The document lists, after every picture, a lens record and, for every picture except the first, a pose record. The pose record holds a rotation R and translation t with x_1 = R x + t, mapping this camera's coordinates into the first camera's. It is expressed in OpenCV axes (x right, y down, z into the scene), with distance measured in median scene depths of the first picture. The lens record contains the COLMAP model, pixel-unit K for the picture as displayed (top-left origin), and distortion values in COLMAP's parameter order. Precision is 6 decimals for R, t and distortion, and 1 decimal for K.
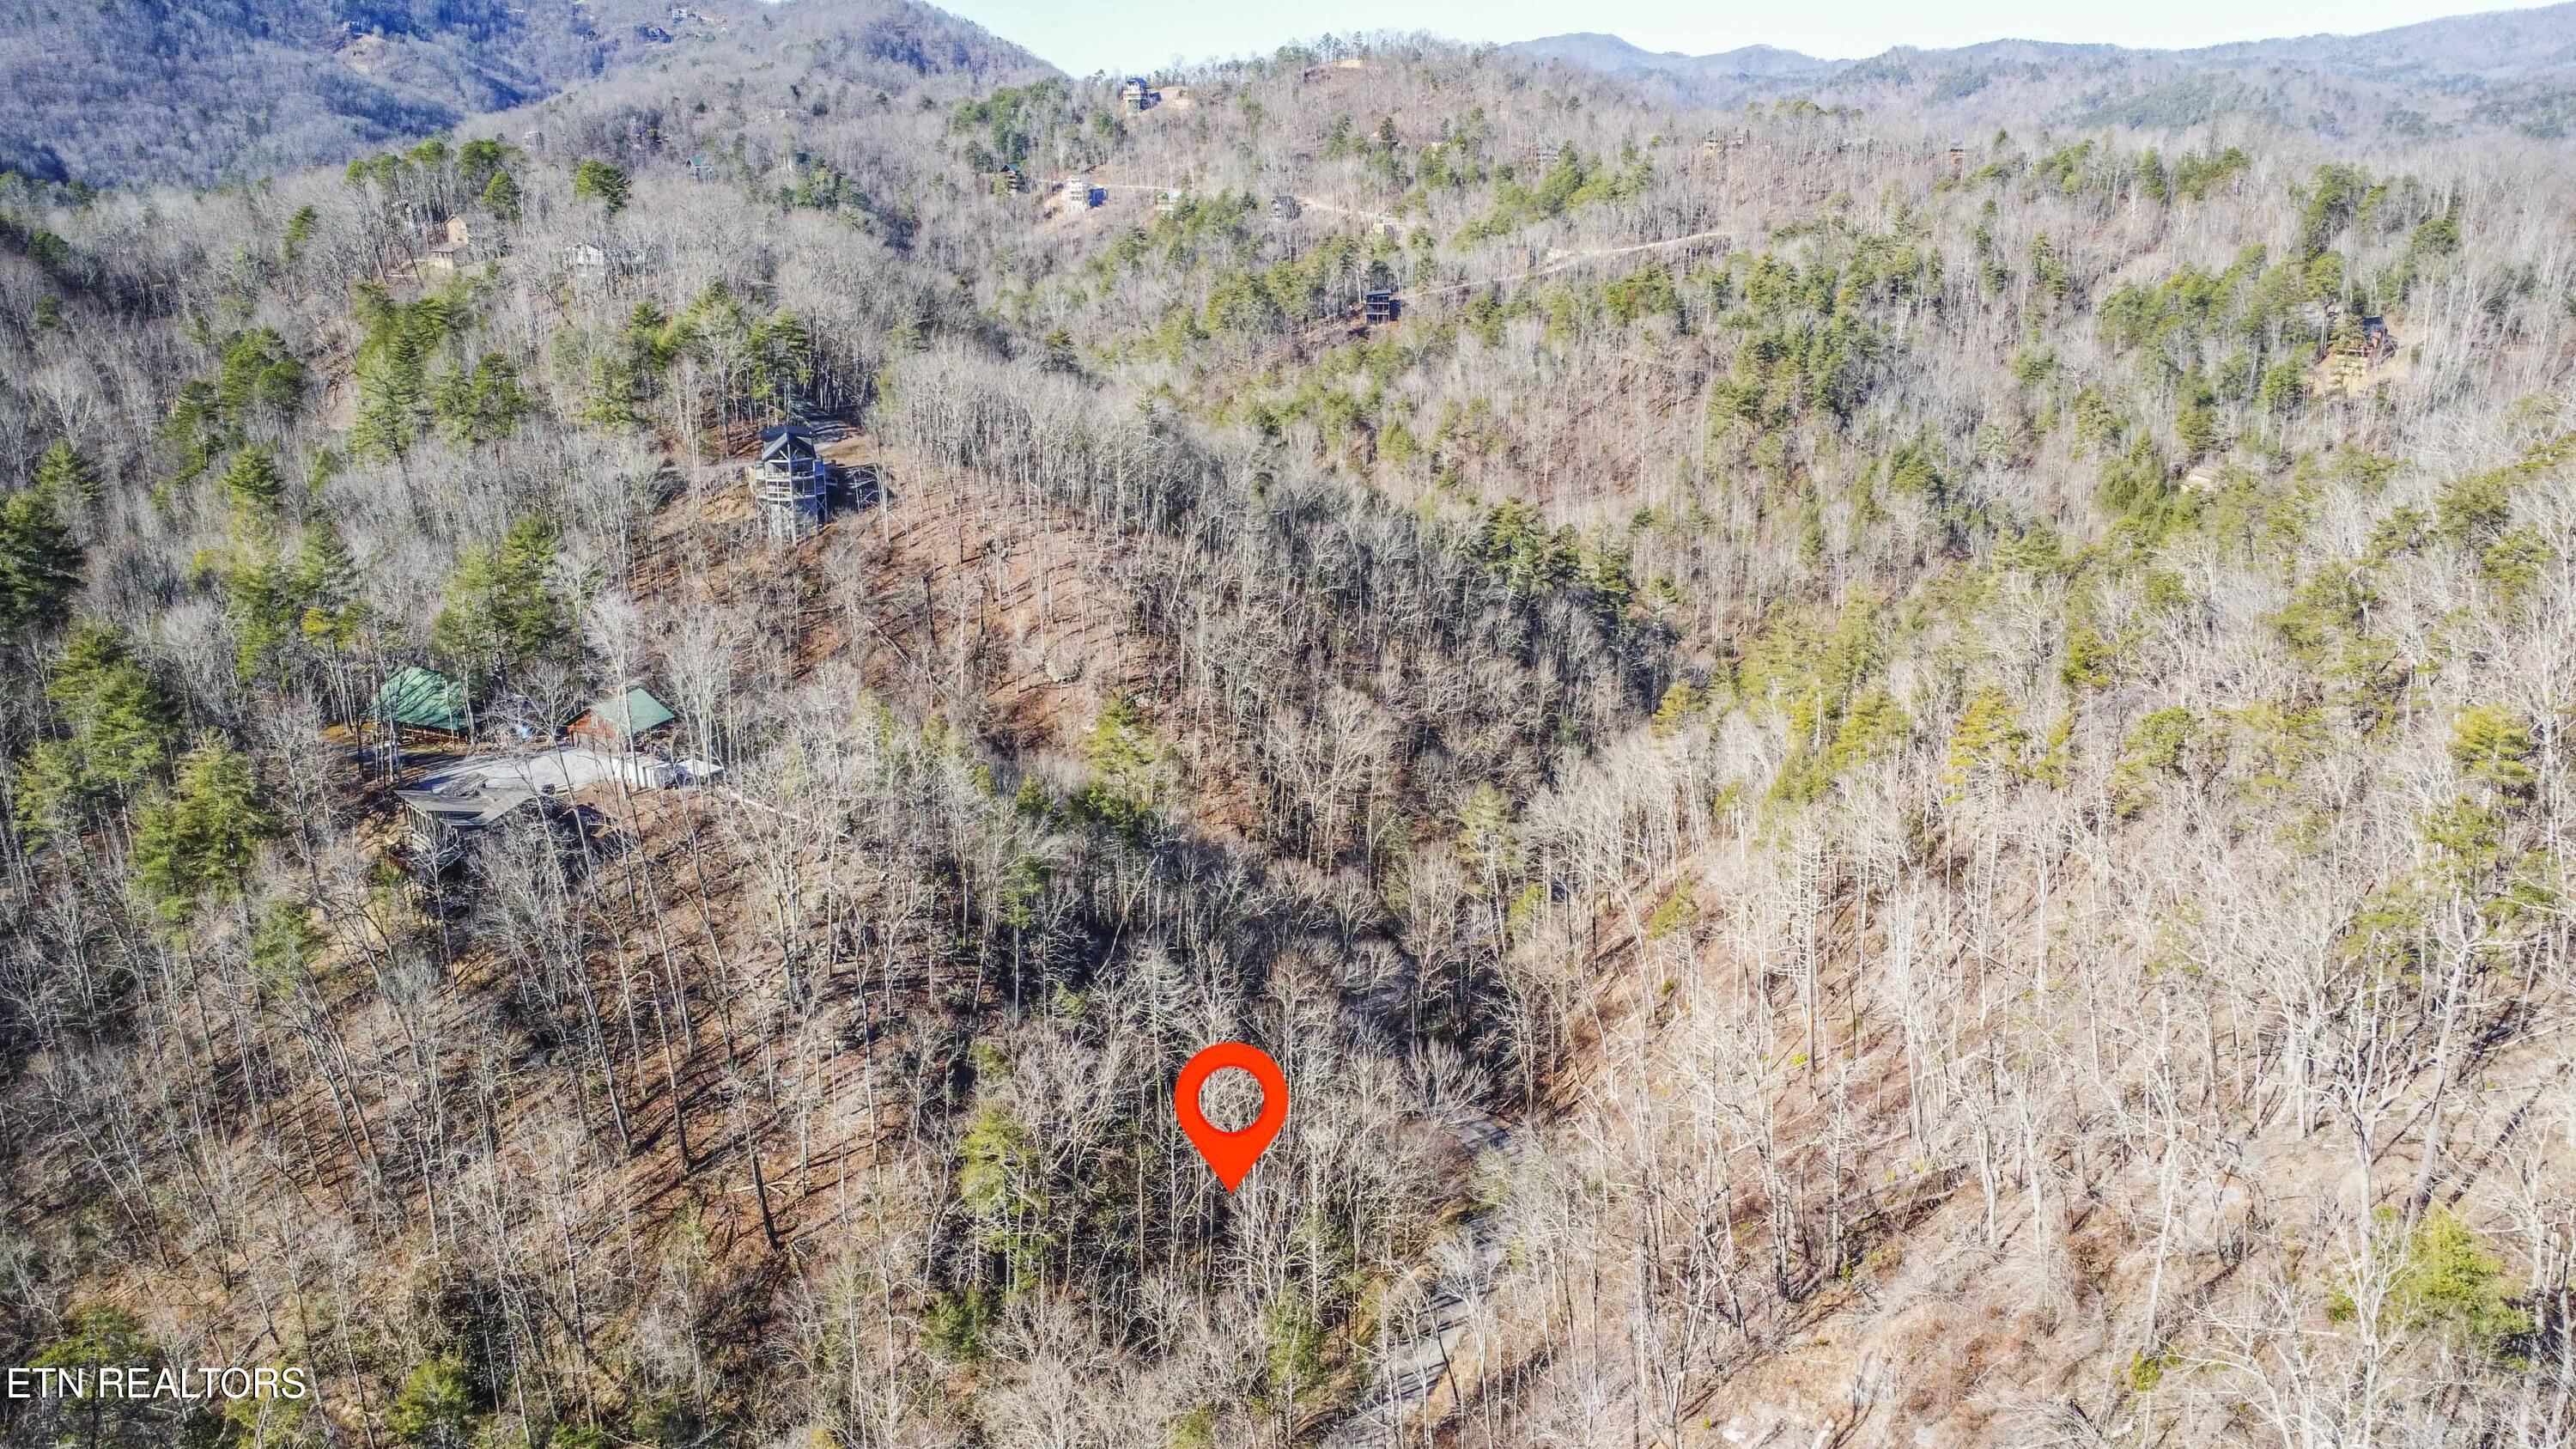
lens RADIAL K [[1918.0, 0, 1270.8], [0, 1918.0, 720.5], [0, 0, 1]] dist [-0.196499, 0.356167]
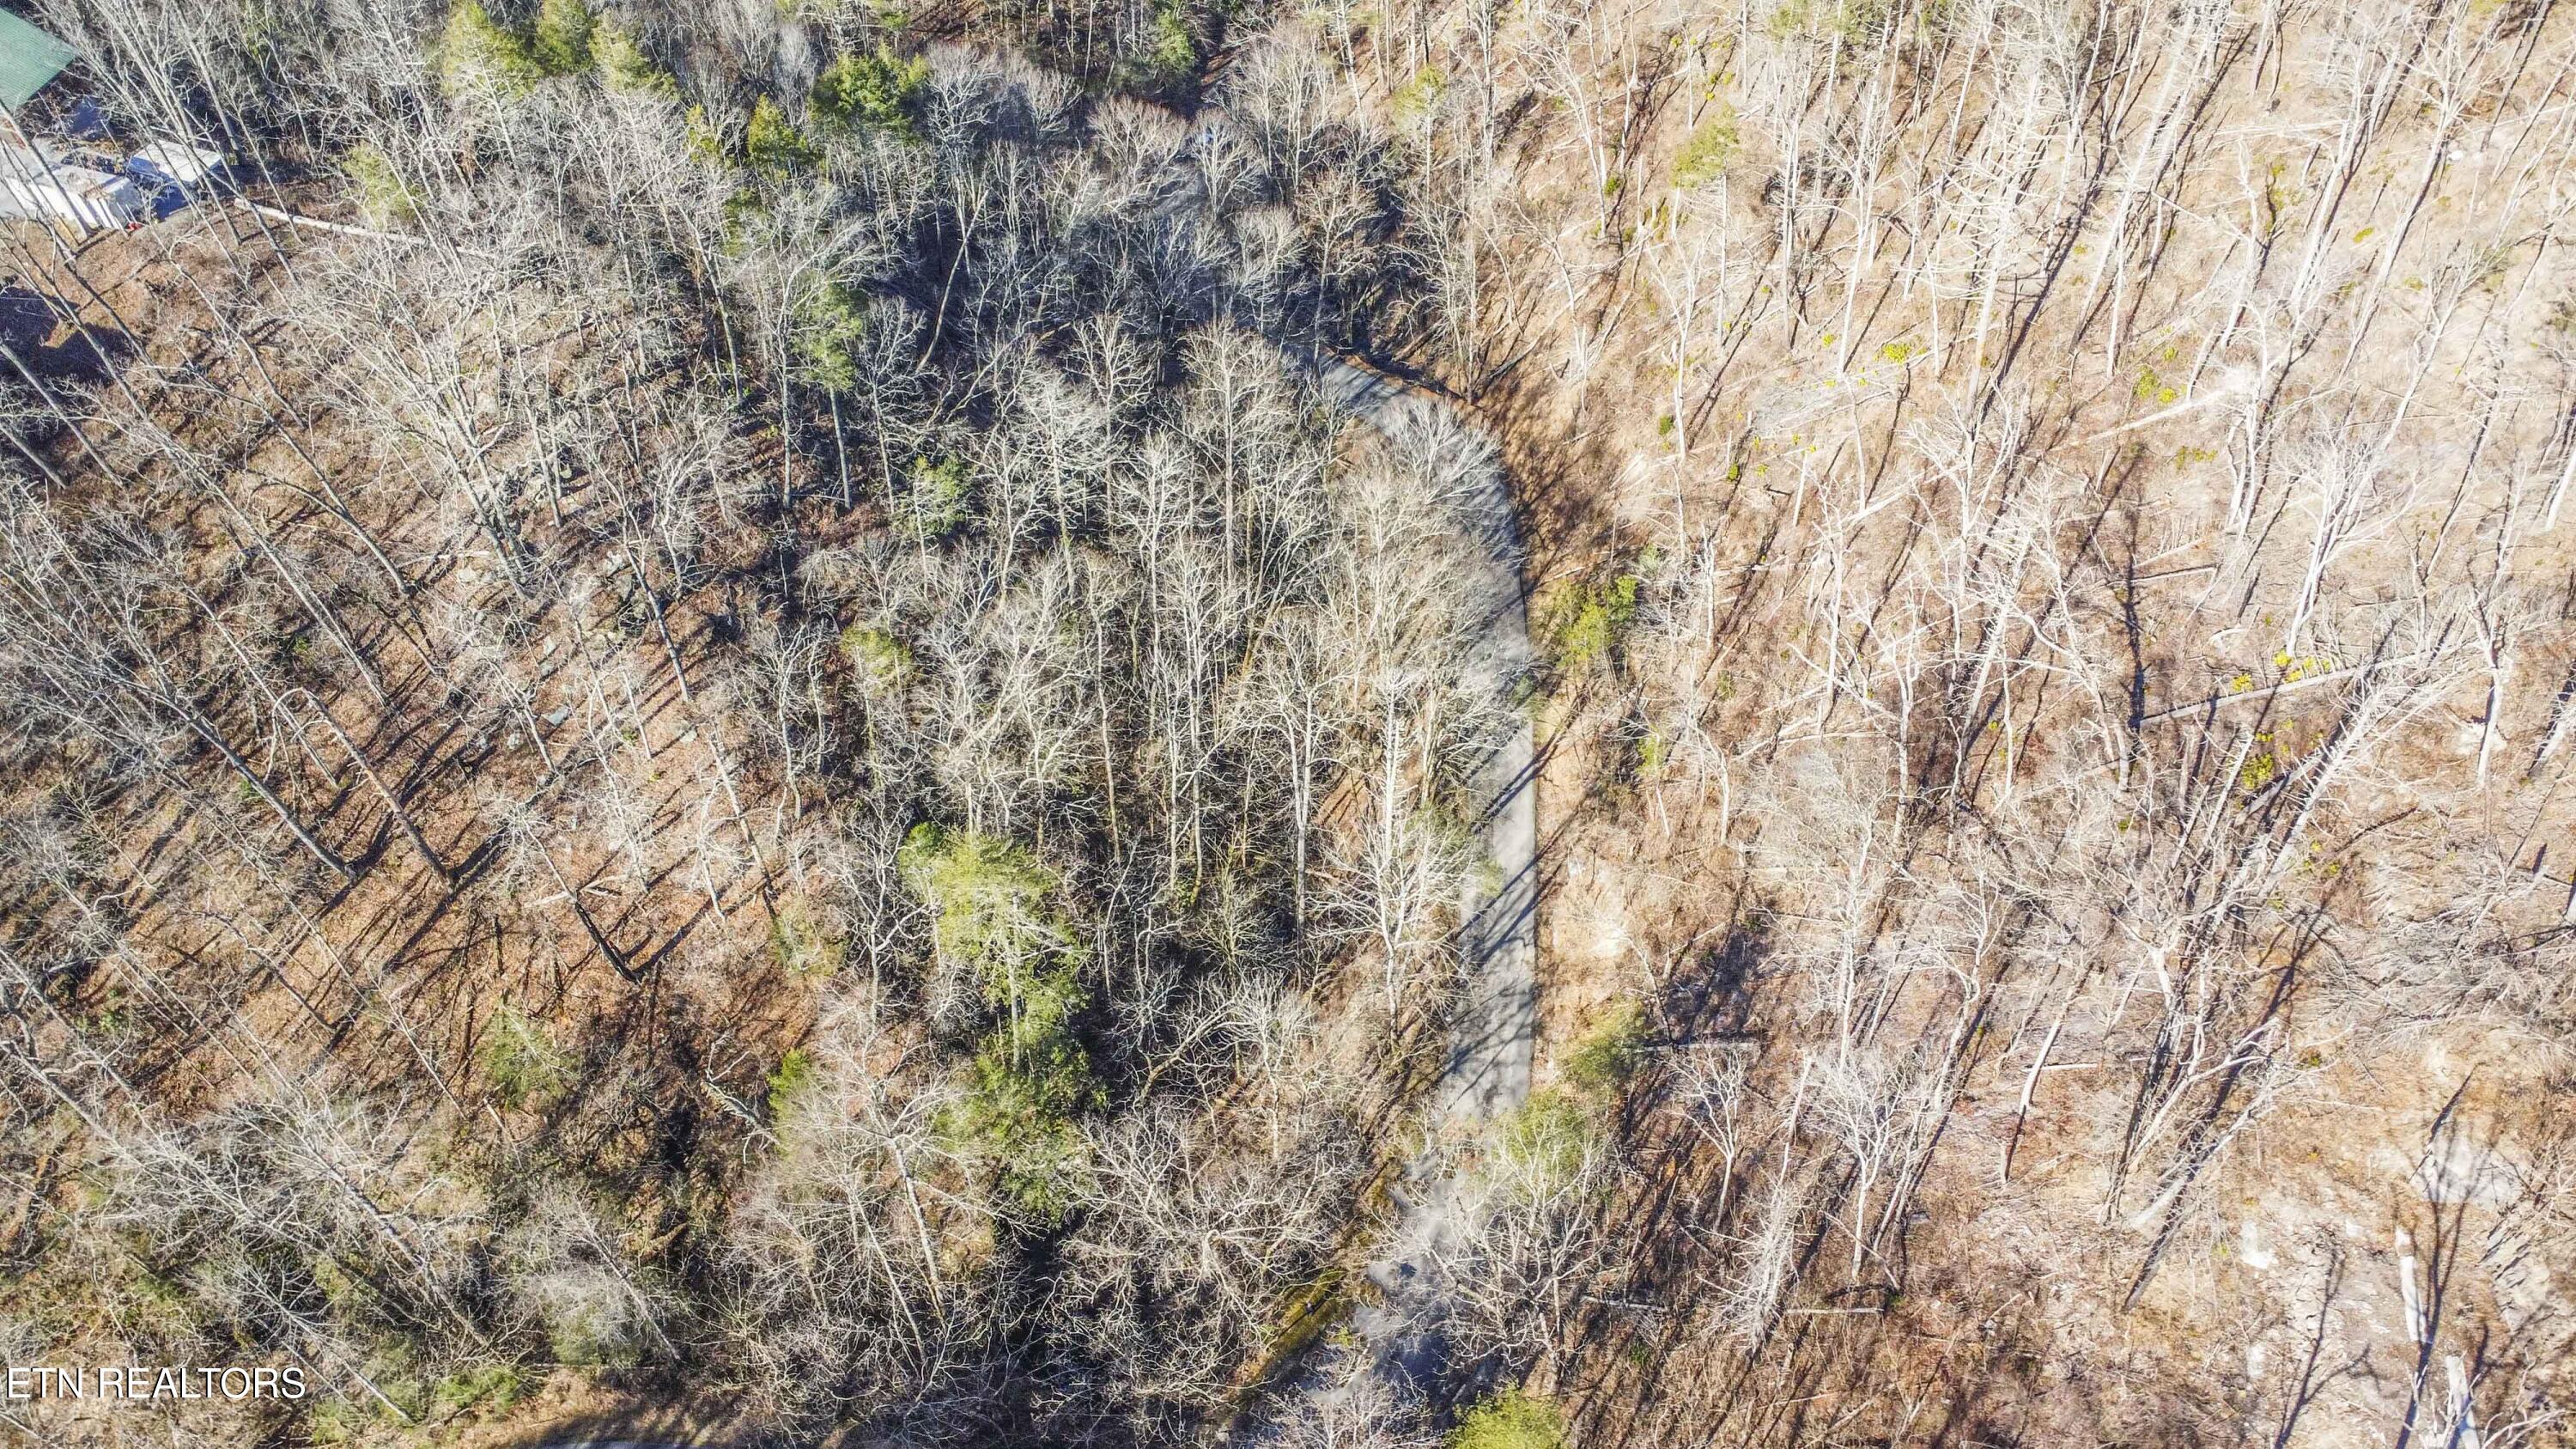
lens RADIAL K [[1892.2, 0, 1322.0], [0, 1892.2, 673.5], [0, 0, 1]] dist [-0.066338, 0.043230]
pose [[0.958819, -0.215384, 0.185138, -0.066089], [0.088726, 0.846377, 0.525141, -0.077054], [-0.269804, -0.487089, 0.830632, 0.220006]]
